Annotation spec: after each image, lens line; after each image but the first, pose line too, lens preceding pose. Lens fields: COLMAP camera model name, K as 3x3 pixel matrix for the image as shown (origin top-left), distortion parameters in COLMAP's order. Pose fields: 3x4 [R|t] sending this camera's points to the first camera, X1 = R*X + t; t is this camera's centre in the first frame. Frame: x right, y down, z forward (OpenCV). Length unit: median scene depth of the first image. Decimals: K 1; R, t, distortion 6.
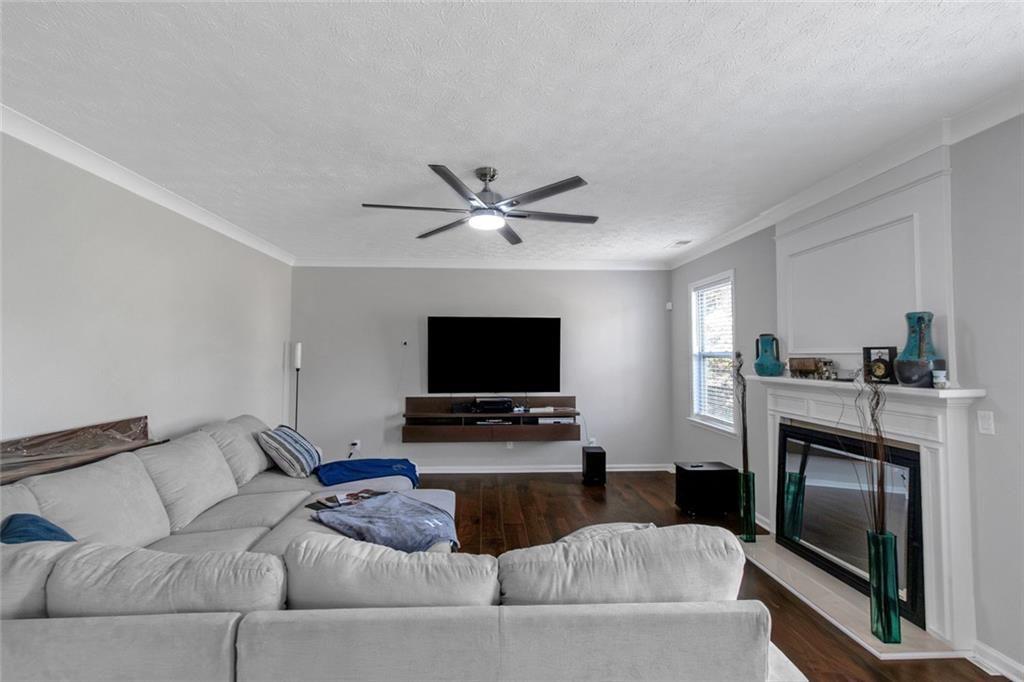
lens RADIAL K [[463.6, 0, 512.0], [0, 463.6, 341.0], [0, 0, 1]] dist [0.002685, 0.000339]
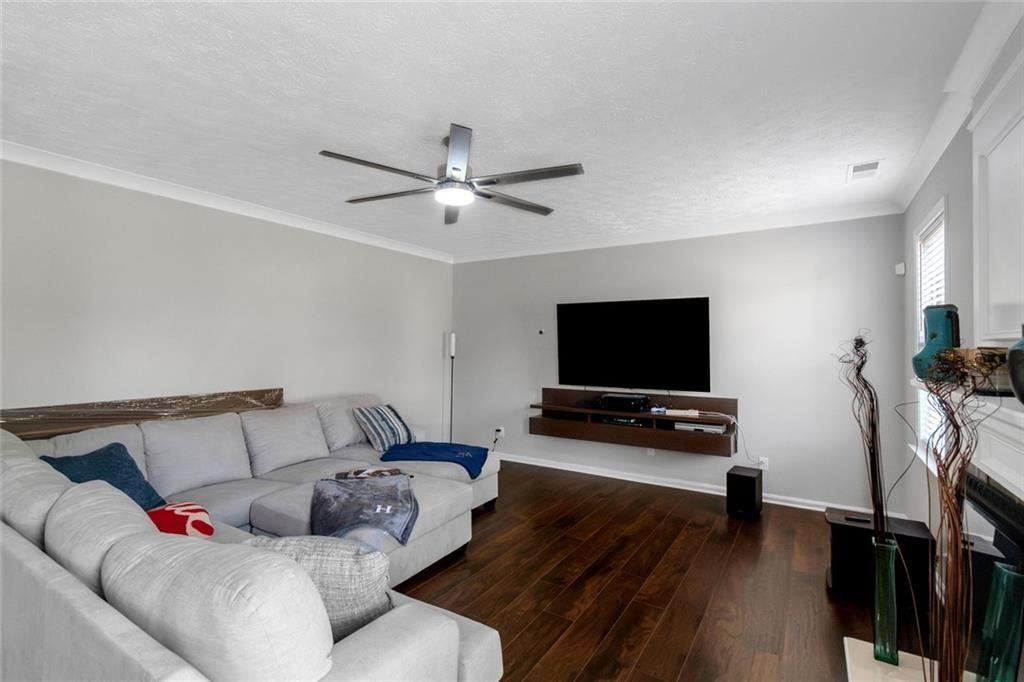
lens RADIAL K [[479.4, 0, 514.6], [0, 479.4, 347.8], [0, 0, 1]] dist [0.003644, 0.000579]
pose [[0.814092, 0.006602, -0.580698, 0.315582], [0.012553, 0.999502, 0.028962, 0.007972], [0.580600, -0.030868, 0.813604, 0.157746]]
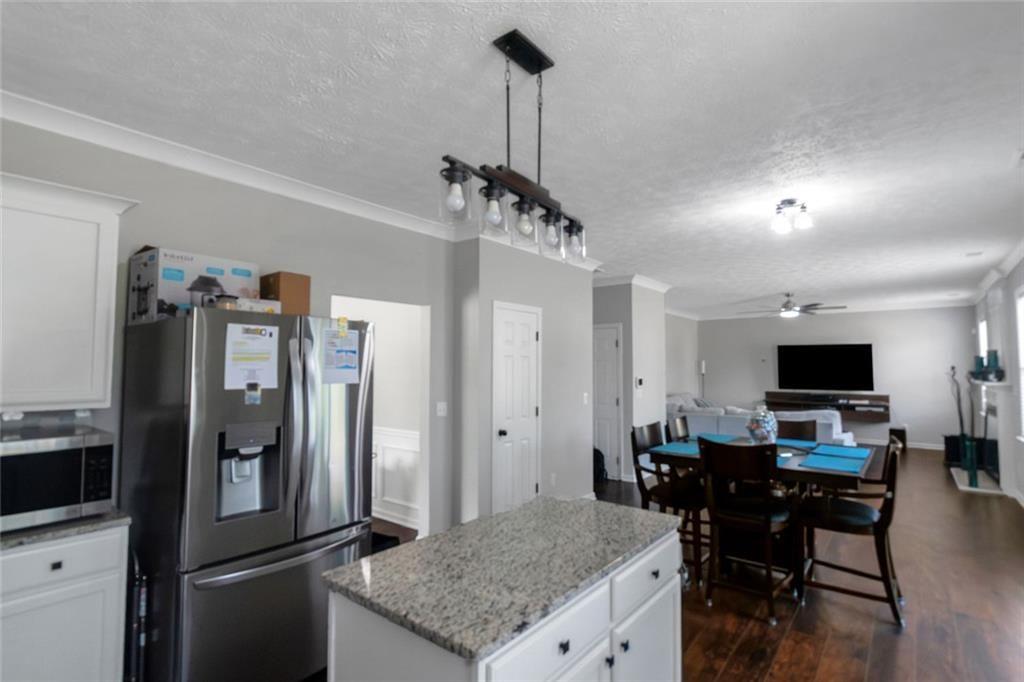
lens RADIAL K [[502.6, 0, 505.7], [0, 502.6, 340.7], [0, 0, 1]] dist [-0.000284, 0.000172]
pose [[0.738415, -0.032124, -0.673581, 0.341276], [0.019489, 0.999464, -0.026300, -0.039027], [0.674065, 0.006293, 0.738645, -1.094462]]
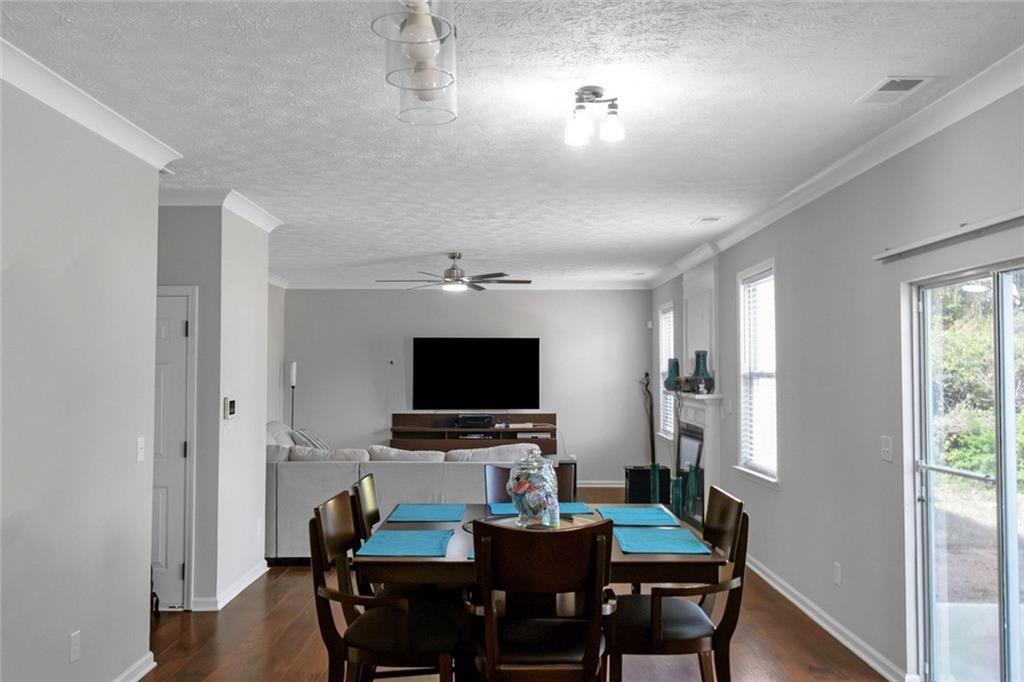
lens RADIAL K [[890.4, 0, 512.0], [0, 890.4, 341.0], [0, 0, 1]] dist [0.002309, 0.001641]
pose [[0.998473, -0.001656, -0.055219, 0.158114], [0.001657, 0.999999, -0.000023, -0.043937], [0.055219, -0.000069, 0.998474, -1.031548]]
